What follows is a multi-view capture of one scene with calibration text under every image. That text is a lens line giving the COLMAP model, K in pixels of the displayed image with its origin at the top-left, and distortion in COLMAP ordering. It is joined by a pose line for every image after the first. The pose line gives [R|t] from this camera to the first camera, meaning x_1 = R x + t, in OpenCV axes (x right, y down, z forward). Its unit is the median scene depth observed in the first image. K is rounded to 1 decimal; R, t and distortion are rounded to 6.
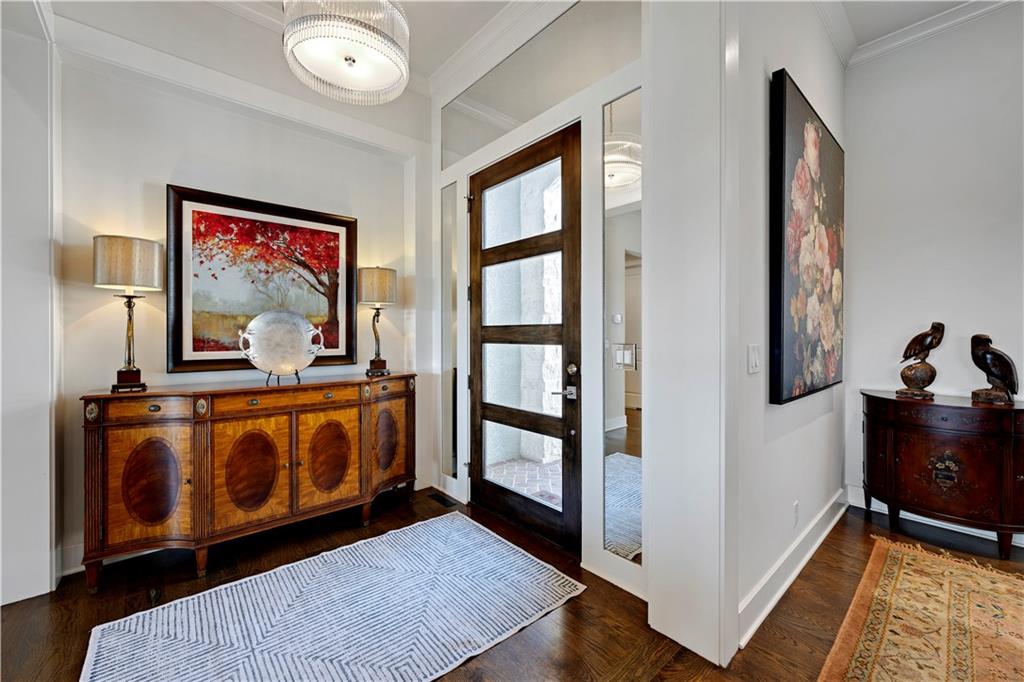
lens RADIAL K [[410.7, 0, 508.2], [0, 410.7, 335.6], [0, 0, 1]] dist [-0.002579, 0.000354]
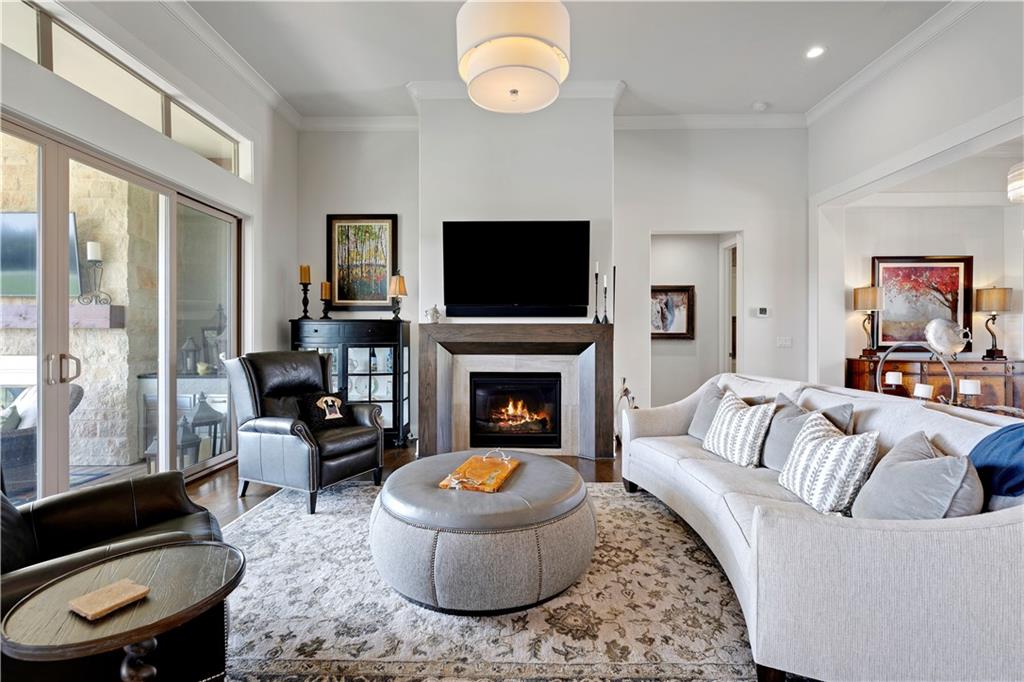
lens RADIAL K [[435.7, 0, 509.8], [0, 435.7, 338.4], [0, 0, 1]] dist [-0.001762, -0.000282]
pose [[0.736787, 0.008684, -0.676069, -0.627196], [-0.003077, 0.999950, 0.009491, 0.010988], [0.676118, -0.004912, 0.736777, -1.542474]]
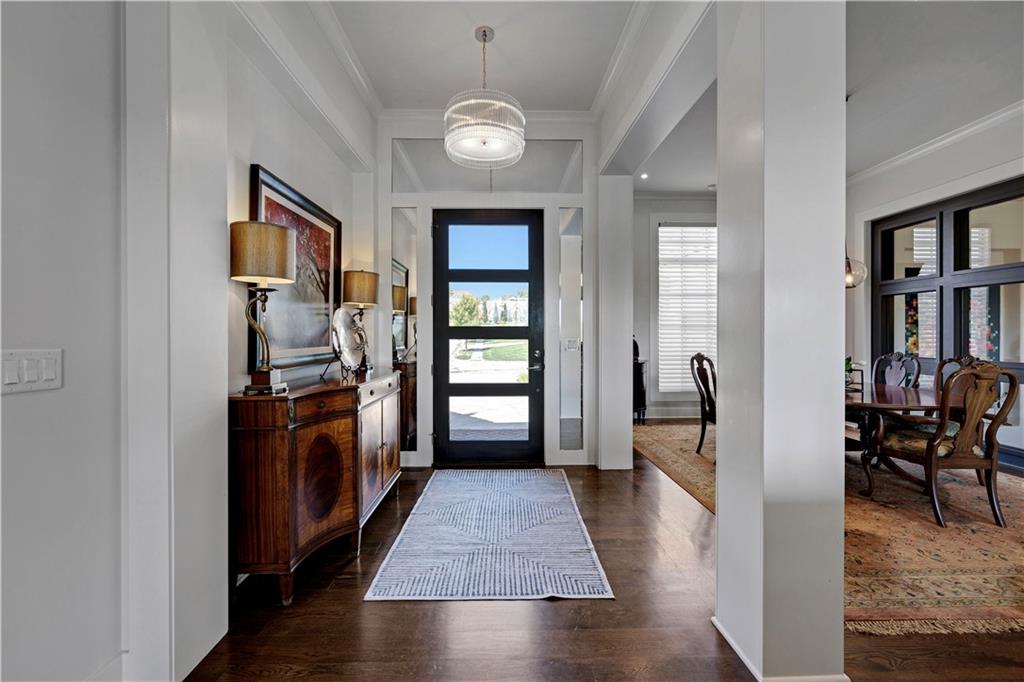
lens RADIAL K [[410.7, 0, 512.5], [0, 410.7, 332.7], [0, 0, 1]] dist [-0.002579, 0.000354]
pose [[0.639441, 0.005508, 0.768821, -1.037417], [-0.001866, 0.999983, -0.005612, 0.004749], [-0.768838, 0.002154, 0.639440, -0.008923]]
